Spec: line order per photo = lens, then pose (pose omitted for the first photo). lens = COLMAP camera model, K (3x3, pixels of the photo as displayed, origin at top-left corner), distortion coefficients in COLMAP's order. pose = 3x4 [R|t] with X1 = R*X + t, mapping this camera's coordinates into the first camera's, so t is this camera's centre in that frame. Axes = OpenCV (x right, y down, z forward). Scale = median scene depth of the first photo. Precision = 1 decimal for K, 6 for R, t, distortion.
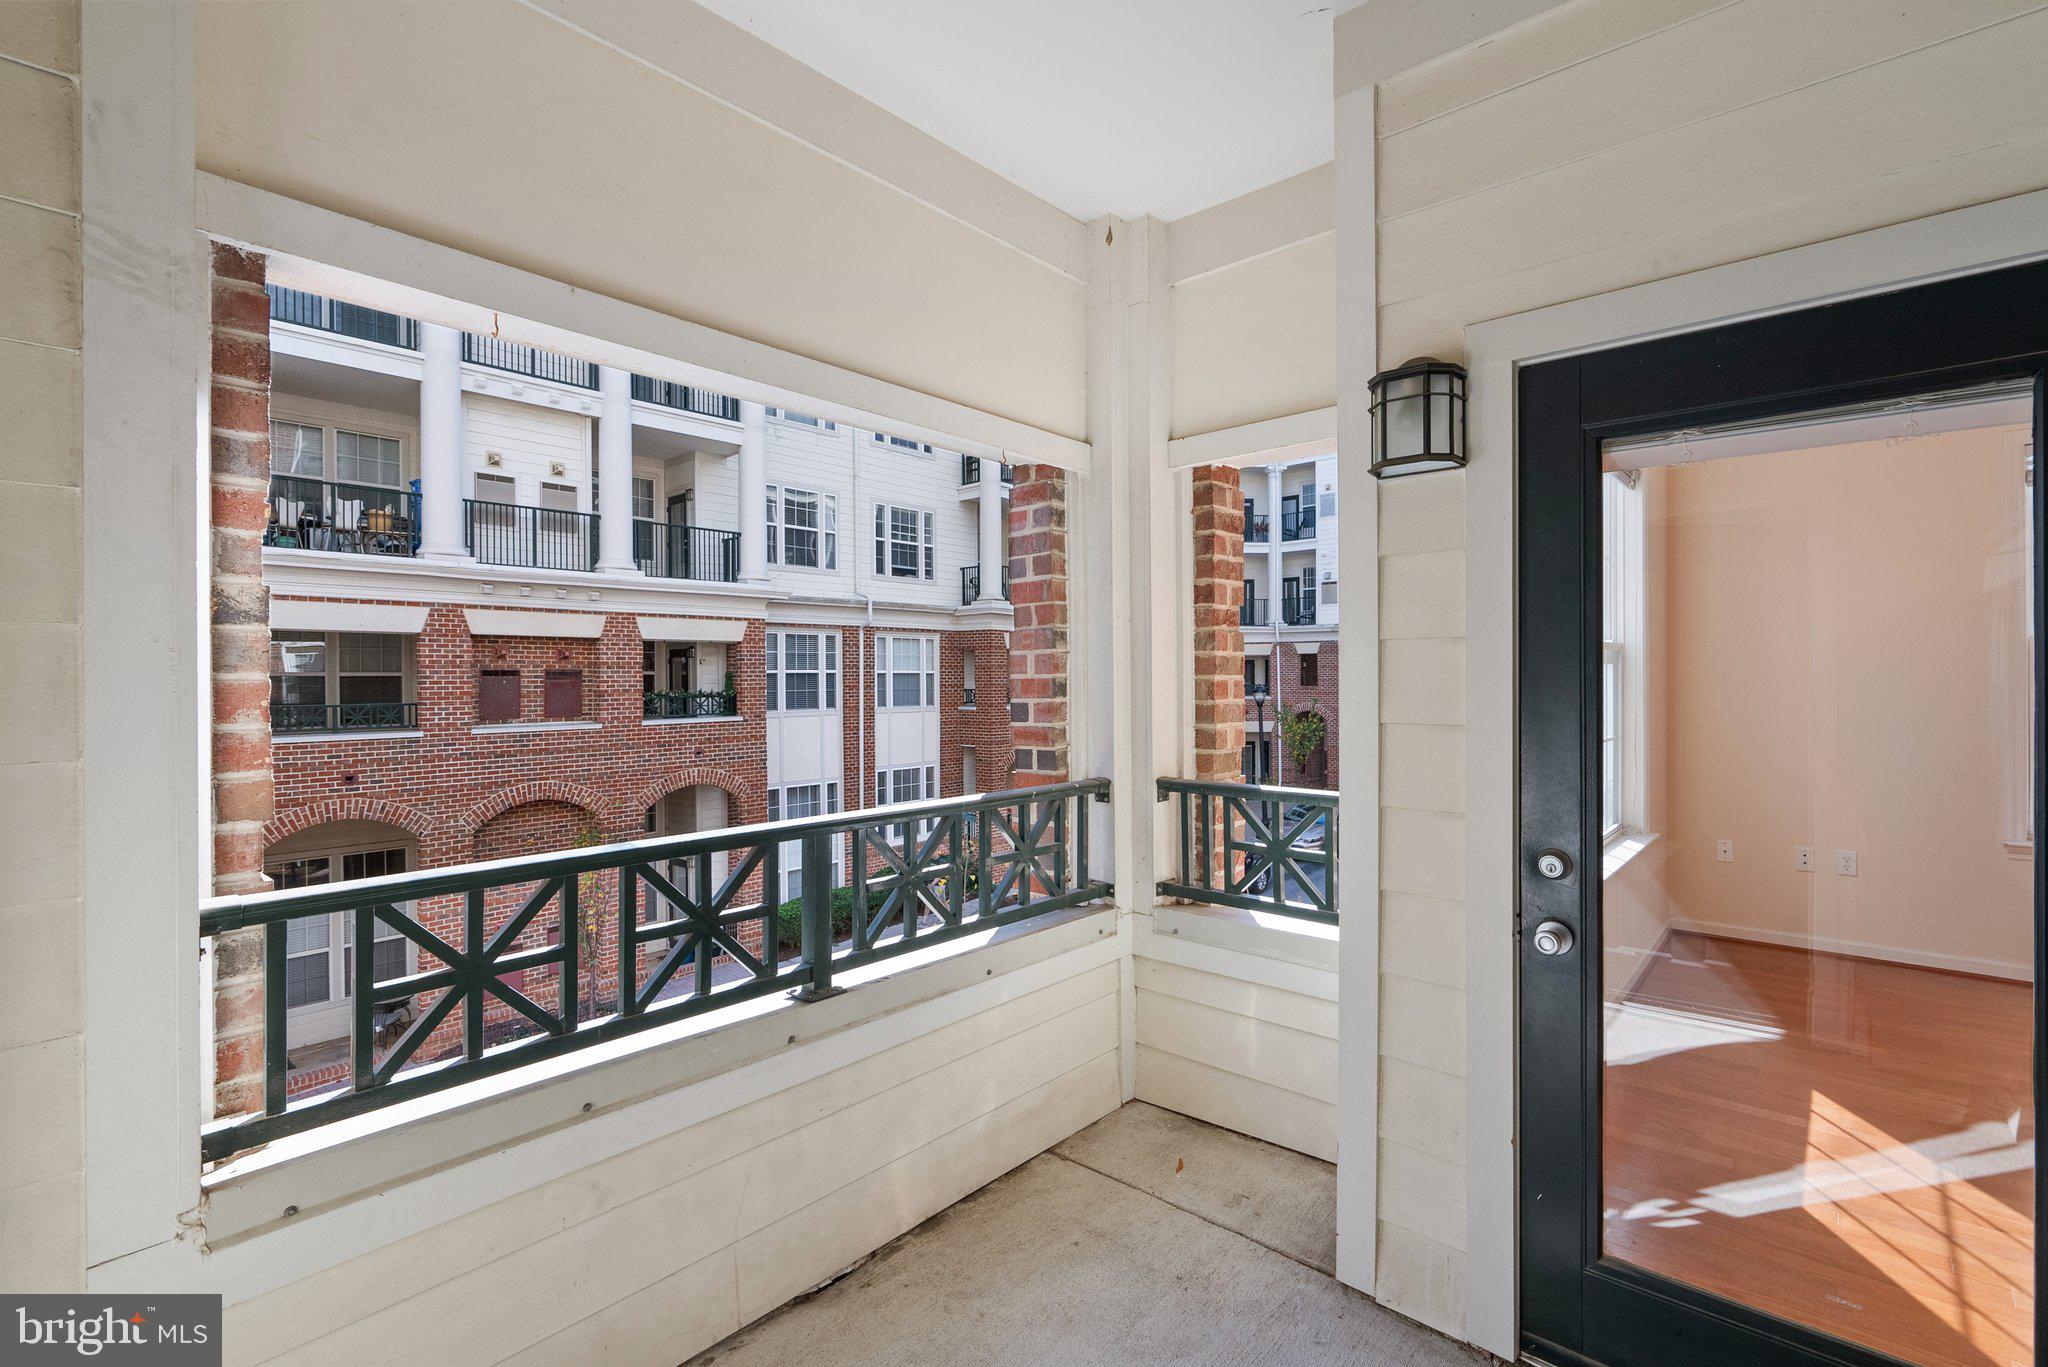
lens RADIAL K [[926.2, 0, 1034.3], [0, 926.2, 679.9], [0, 0, 1]] dist [-0.002828, 0.000378]
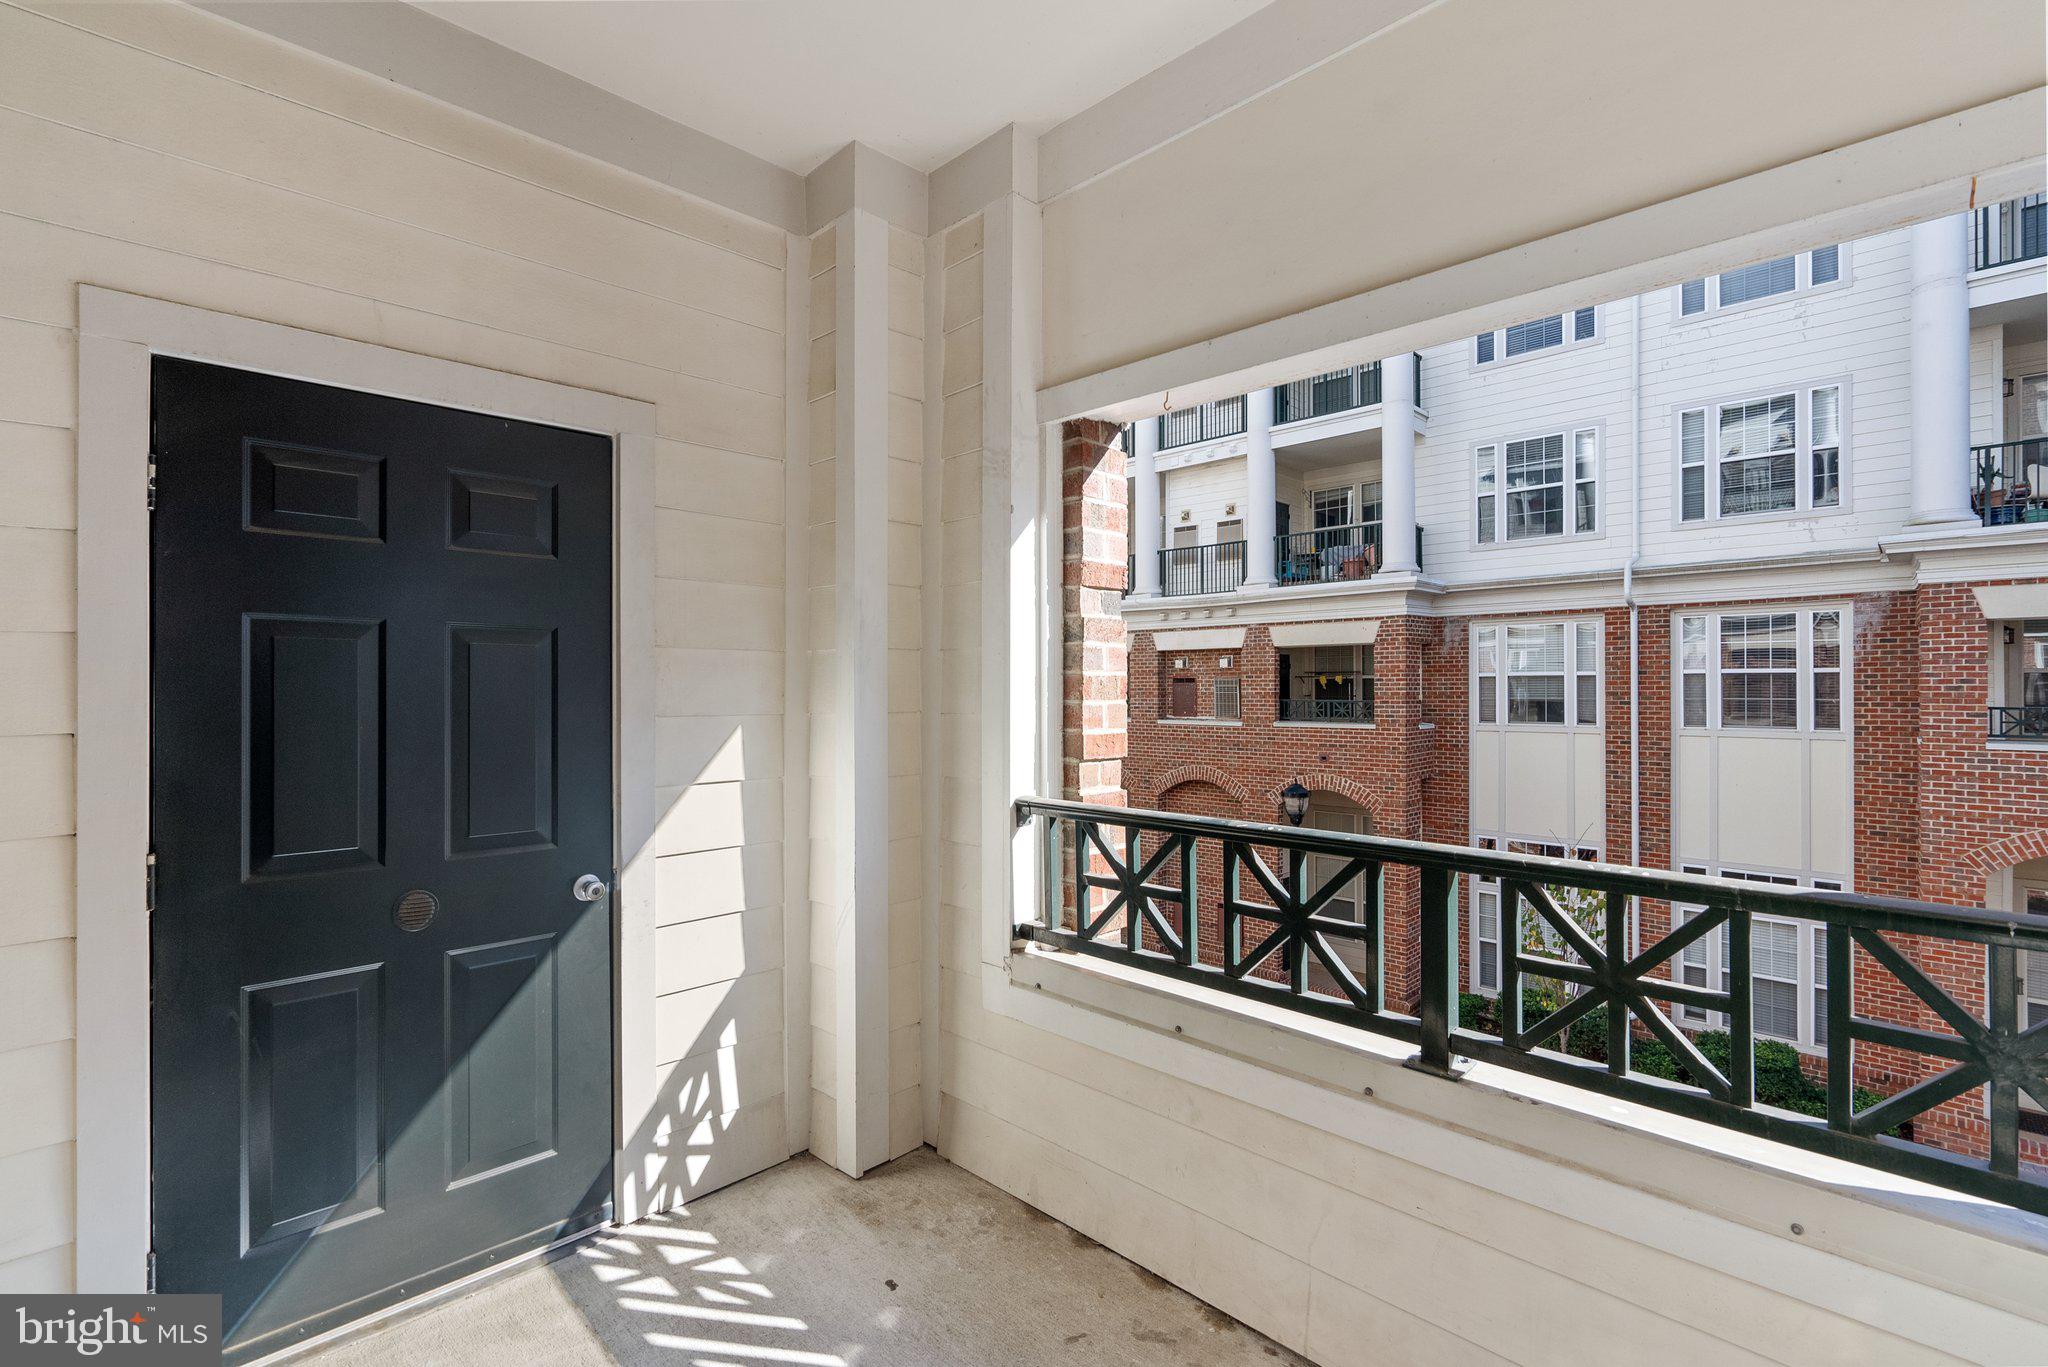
lens RADIAL K [[935.5, 0, 1020.6], [0, 935.5, 707.9], [0, 0, 1]] dist [0.000811, 0.000344]
pose [[-0.058755, 0.033638, -0.997706, 0.572240], [0.001364, 0.999434, 0.033616, -0.008402], [0.998272, 0.000614, -0.058767, 0.641645]]
